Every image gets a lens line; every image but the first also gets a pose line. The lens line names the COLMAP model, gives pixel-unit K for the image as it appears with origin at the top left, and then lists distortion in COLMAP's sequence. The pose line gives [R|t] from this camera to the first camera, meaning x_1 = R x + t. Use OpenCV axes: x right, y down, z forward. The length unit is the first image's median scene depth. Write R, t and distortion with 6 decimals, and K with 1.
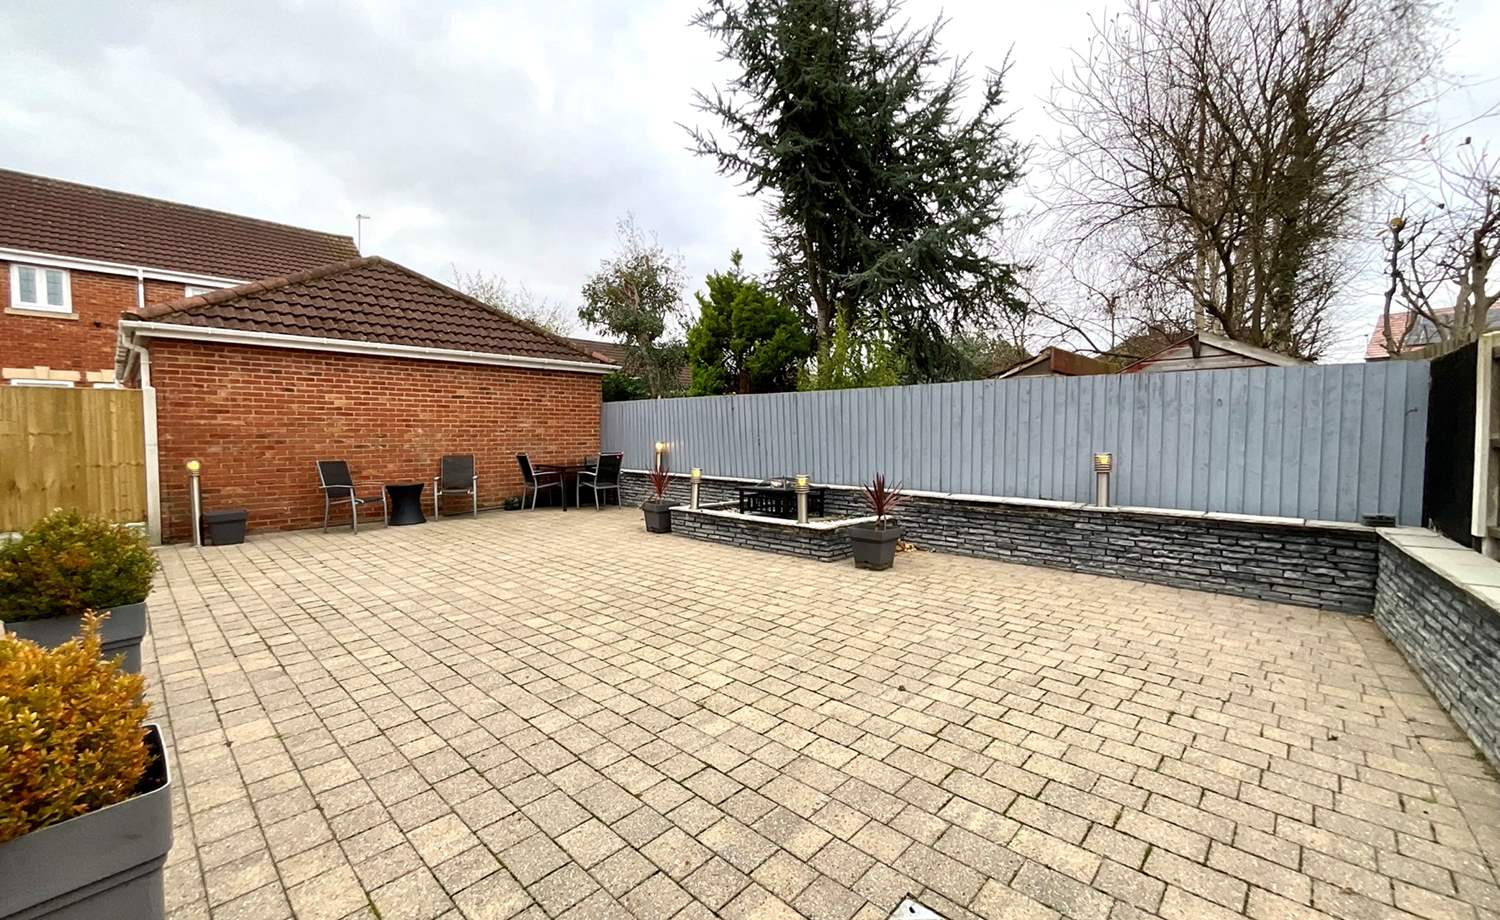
lens RADIAL K [[610.0, 0, 748.4], [0, 610.0, 461.2], [0, 0, 1]] dist [-0.000888, 0.000514]
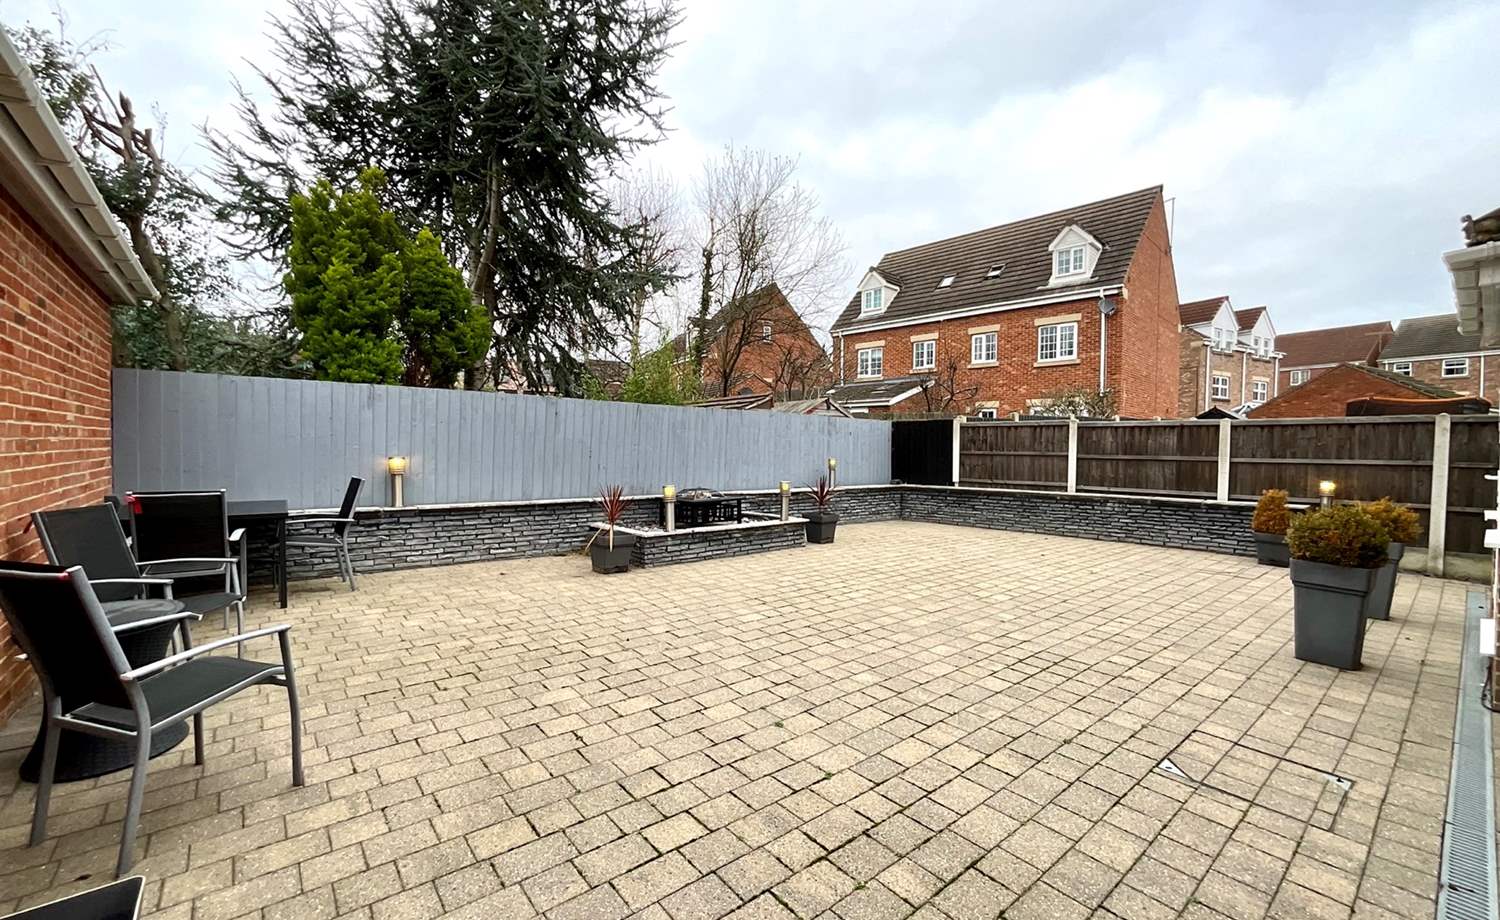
lens RADIAL K [[610.0, 0, 748.4], [0, 610.0, 461.2], [0, 0, 1]] dist [-0.000888, 0.000514]
pose [[0.113223, -0.024468, 0.993268, -1.481501], [0.031268, 0.999289, 0.021053, -0.059935], [-0.993077, 0.028674, 0.113908, 1.211462]]
